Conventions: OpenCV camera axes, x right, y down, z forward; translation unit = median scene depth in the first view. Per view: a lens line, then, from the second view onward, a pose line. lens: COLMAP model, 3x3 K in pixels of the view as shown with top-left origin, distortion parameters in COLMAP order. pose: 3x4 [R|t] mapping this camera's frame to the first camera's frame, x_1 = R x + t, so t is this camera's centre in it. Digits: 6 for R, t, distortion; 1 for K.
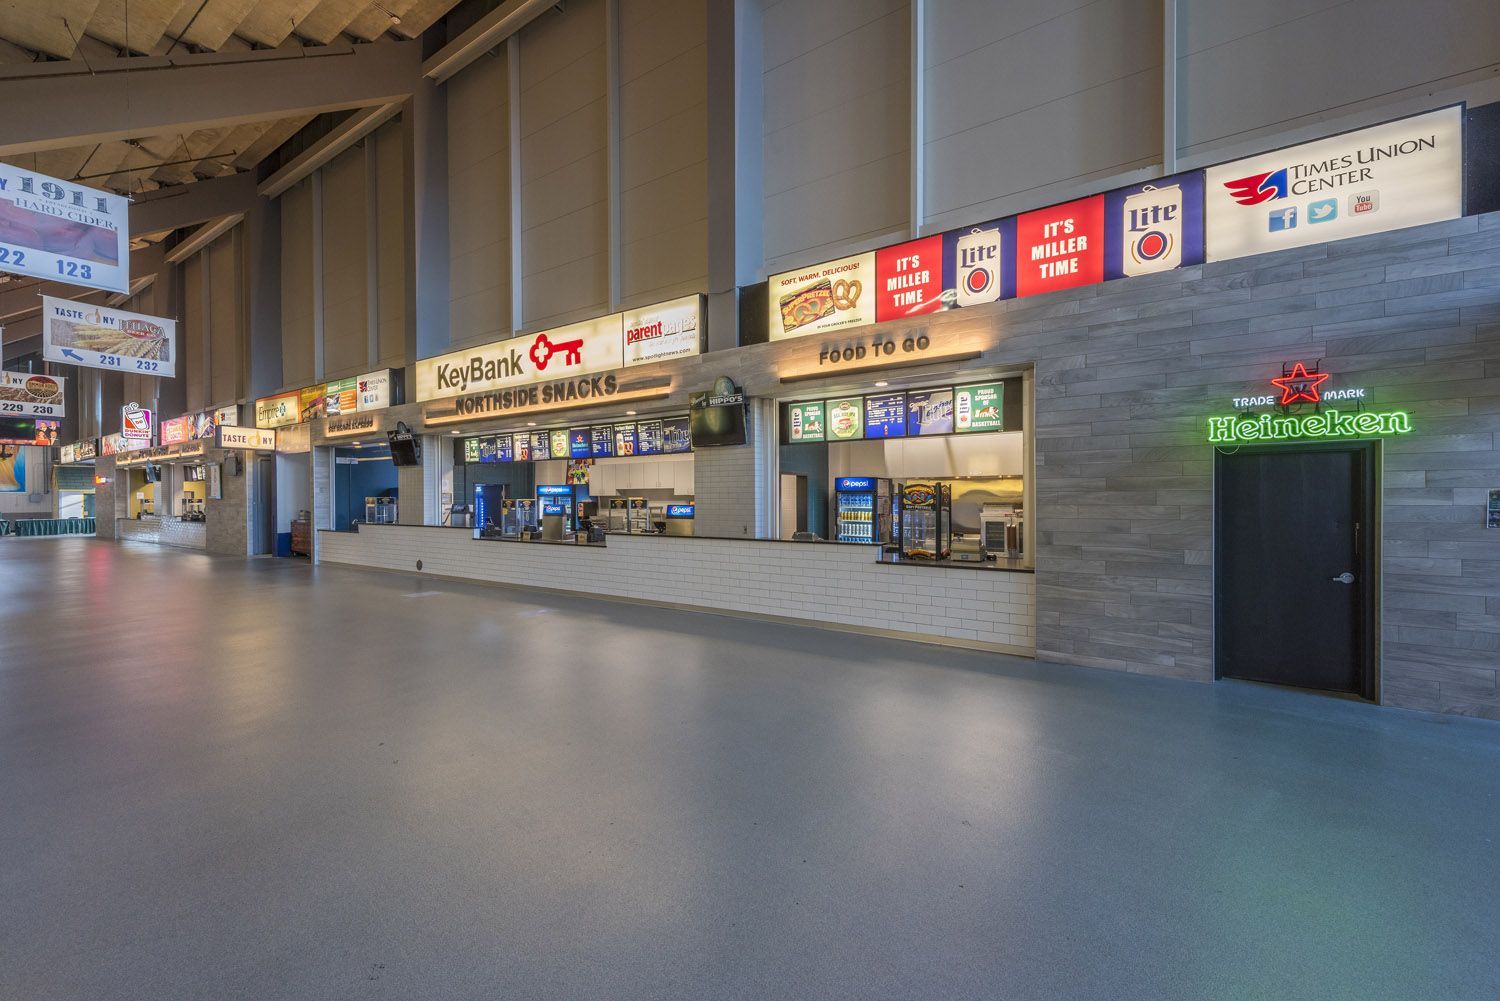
lens RADIAL K [[801.5, 0, 751.7], [0, 801.5, 502.6], [0, 0, 1]] dist [0.017697, -0.007715]
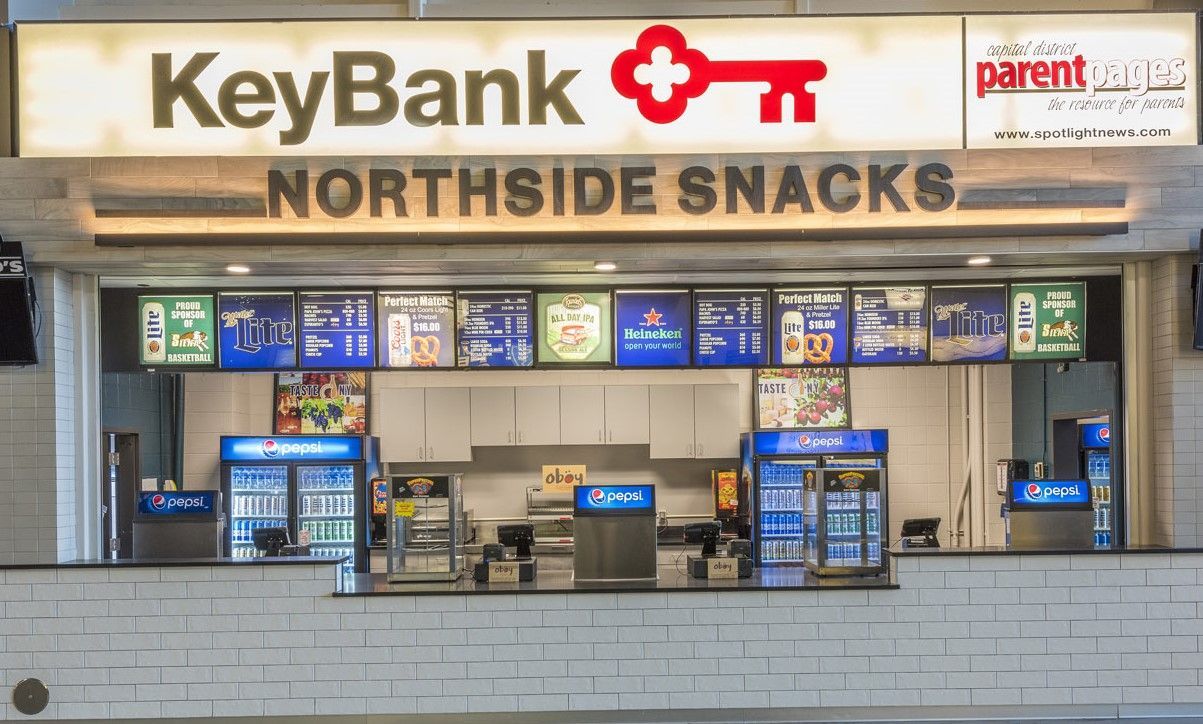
lens RADIAL K [[1237.2, 0, 601.5], [0, 1237.2, 493.6], [0, 0, 1]] dist [0.048598, -0.037632]
pose [[0.754063, -0.011677, 0.656699, -0.641567], [0.009396, 0.999931, 0.006990, 0.002392], [-0.656735, 0.000900, 0.754121, 0.565014]]
